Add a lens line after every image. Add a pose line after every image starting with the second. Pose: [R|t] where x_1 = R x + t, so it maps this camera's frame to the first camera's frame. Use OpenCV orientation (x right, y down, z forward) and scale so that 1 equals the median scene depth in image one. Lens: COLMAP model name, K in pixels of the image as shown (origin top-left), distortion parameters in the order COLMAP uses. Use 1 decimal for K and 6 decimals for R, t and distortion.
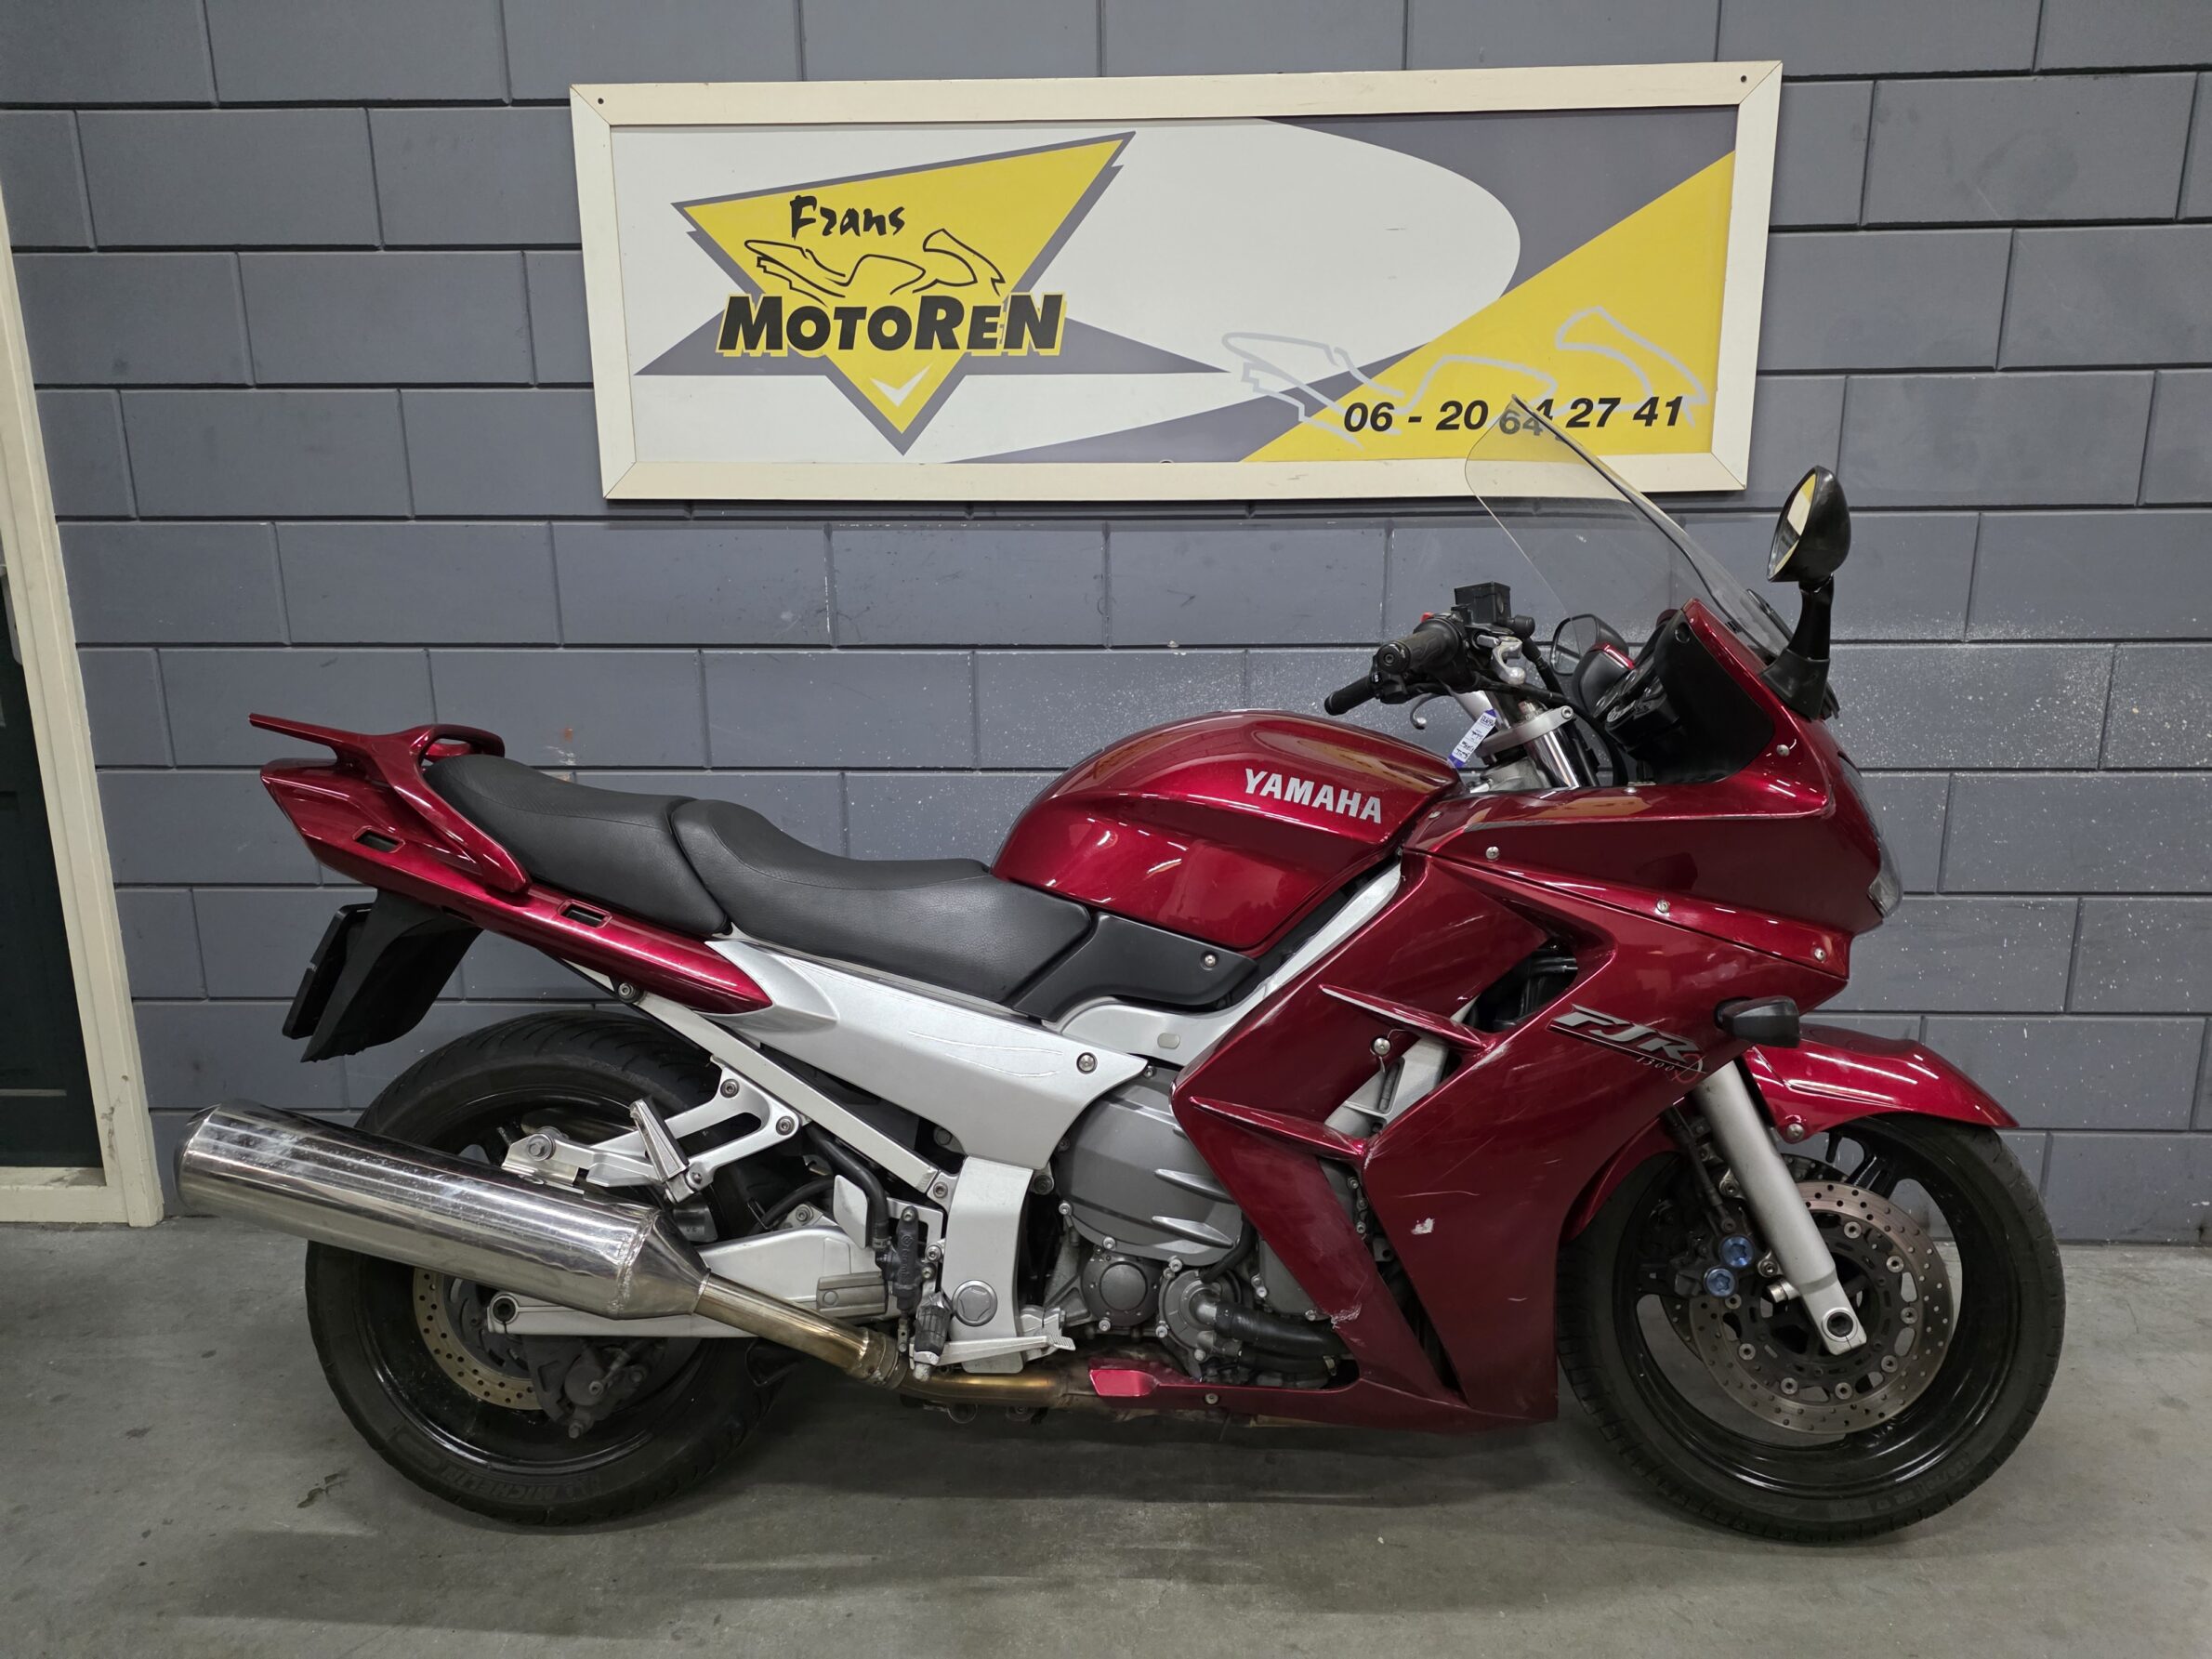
lens RADIAL K [[1502.9, 0, 1112.3], [0, 1502.9, 809.6], [0, 0, 1]] dist [0.062049, -0.039330]
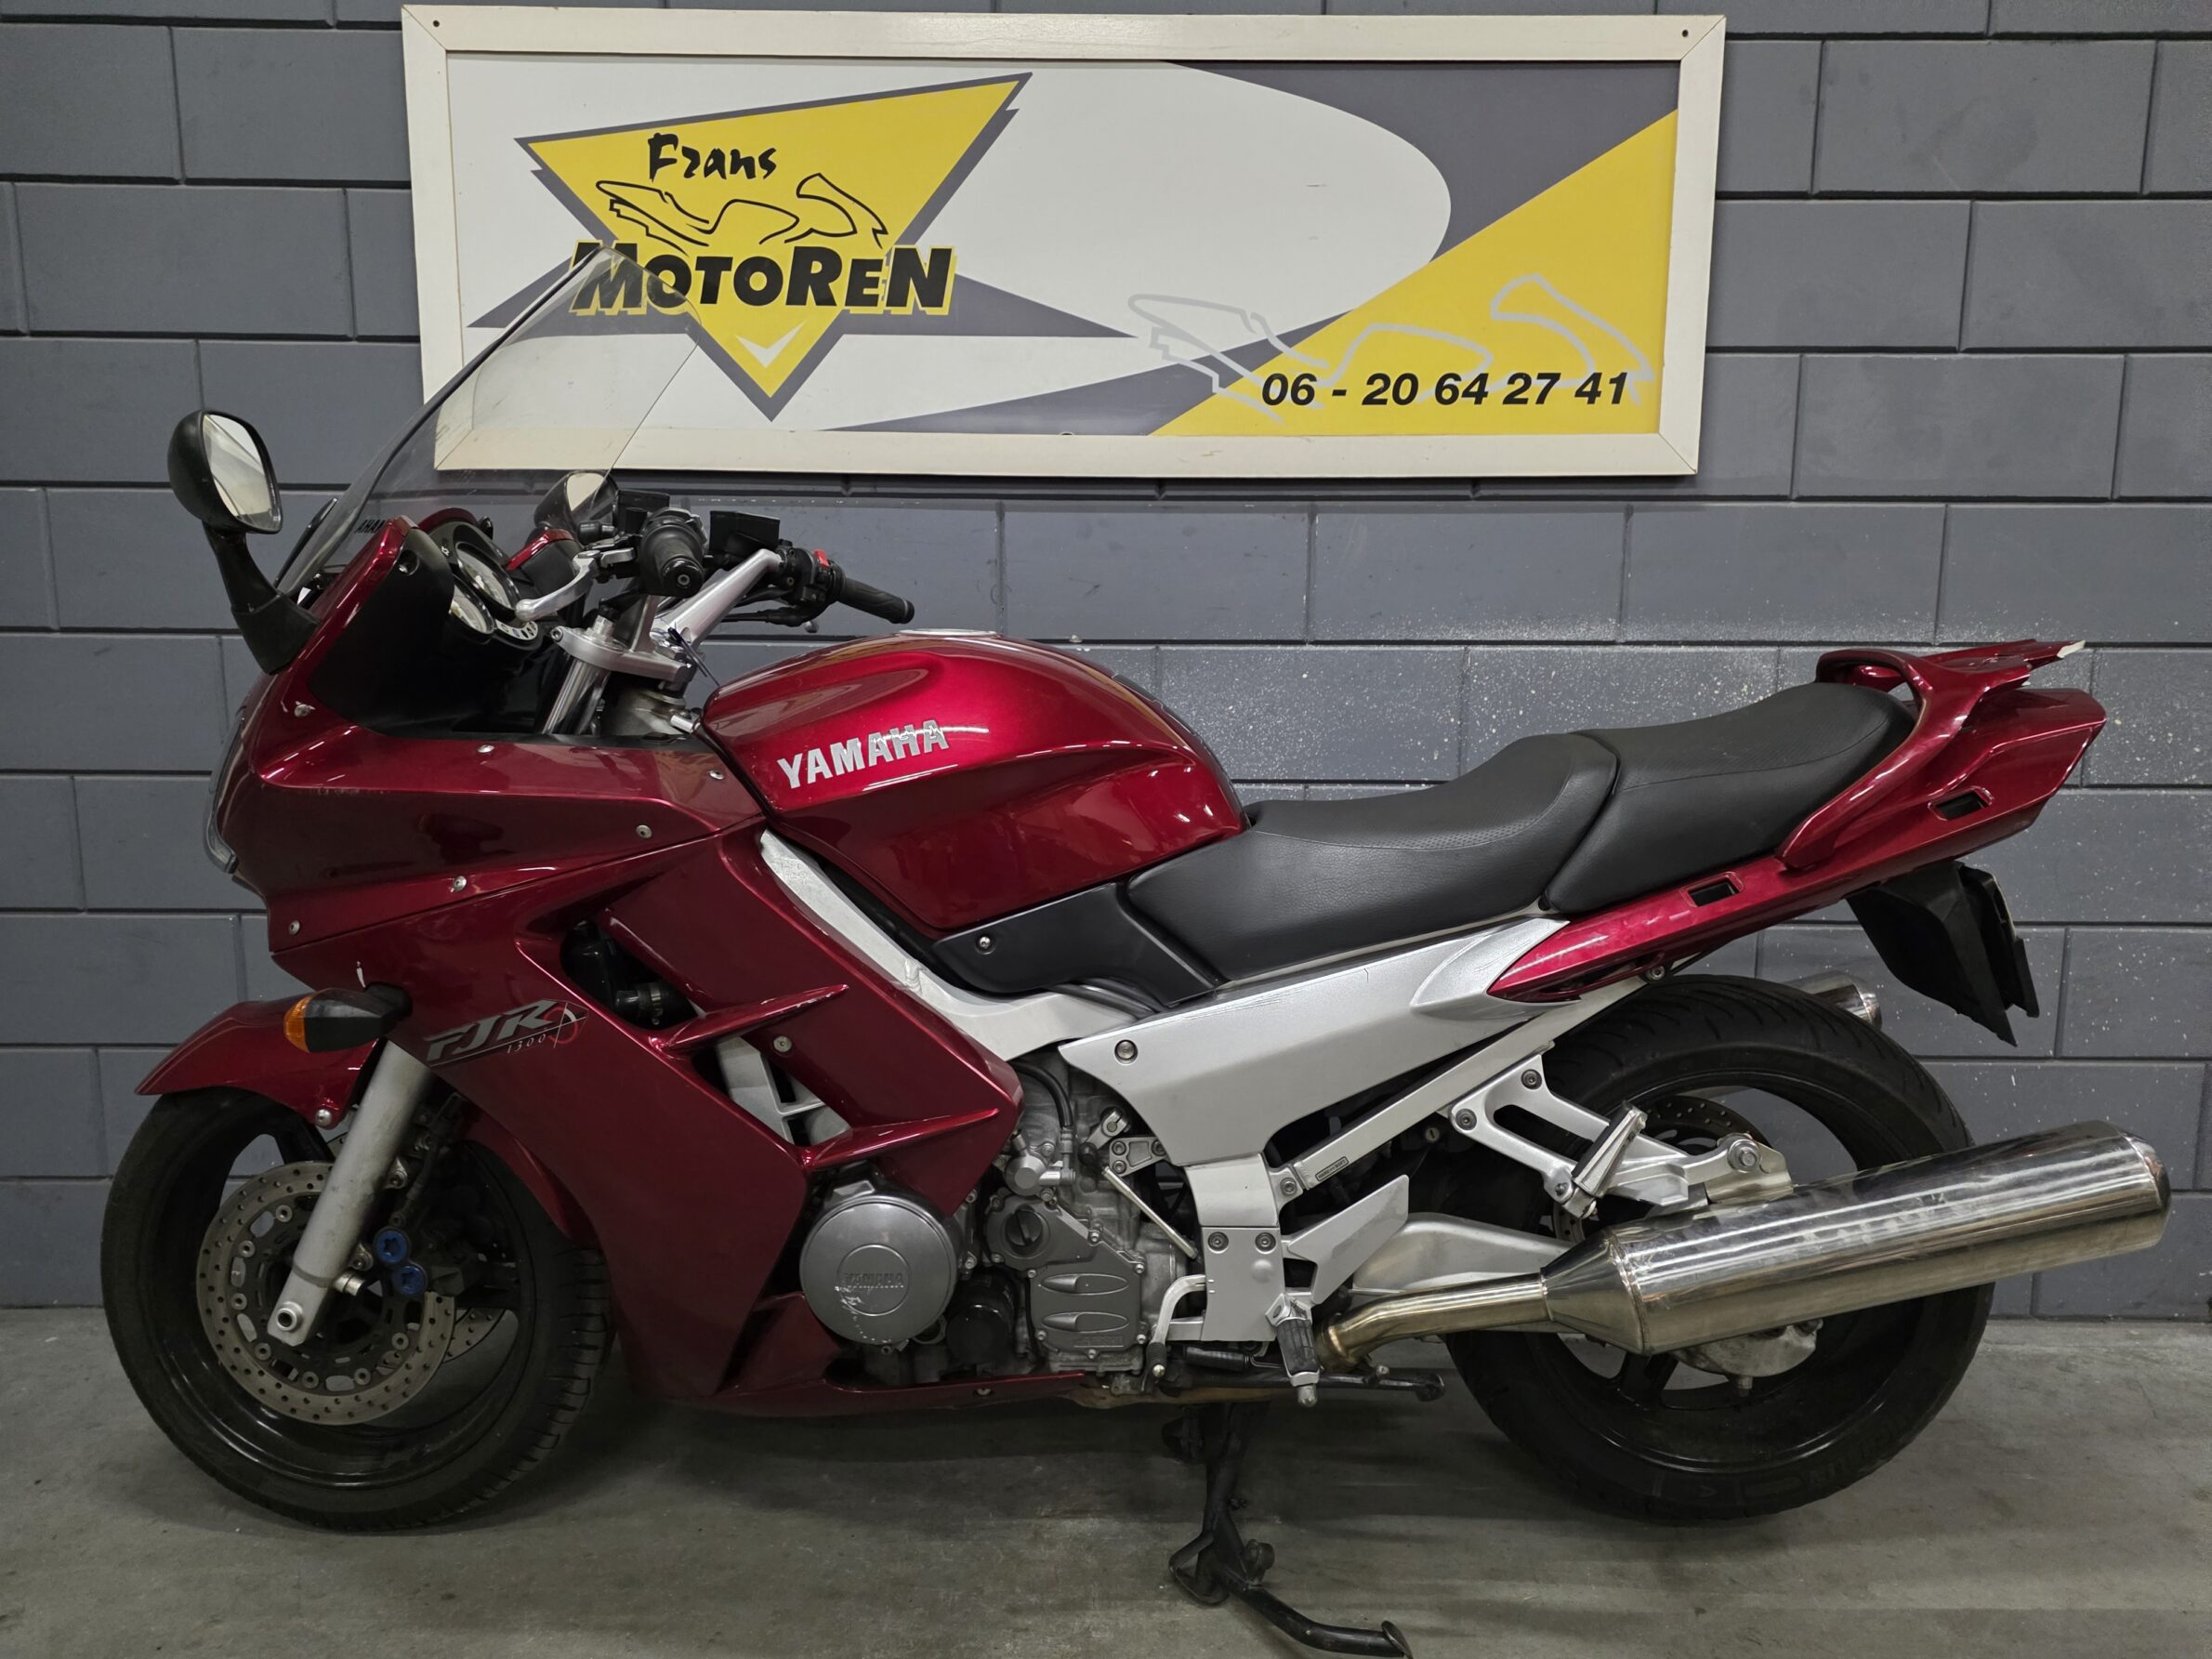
lens RADIAL K [[1502.9, 0, 1119.9], [0, 1502.9, 810.1], [0, 0, 1]] dist [0.062049, -0.039330]
pose [[0.999049, 0.007541, 0.042955, 0.031003], [-0.004187, 0.996972, -0.077643, 0.064299], [-0.043410, 0.077389, 0.996055, 0.118350]]
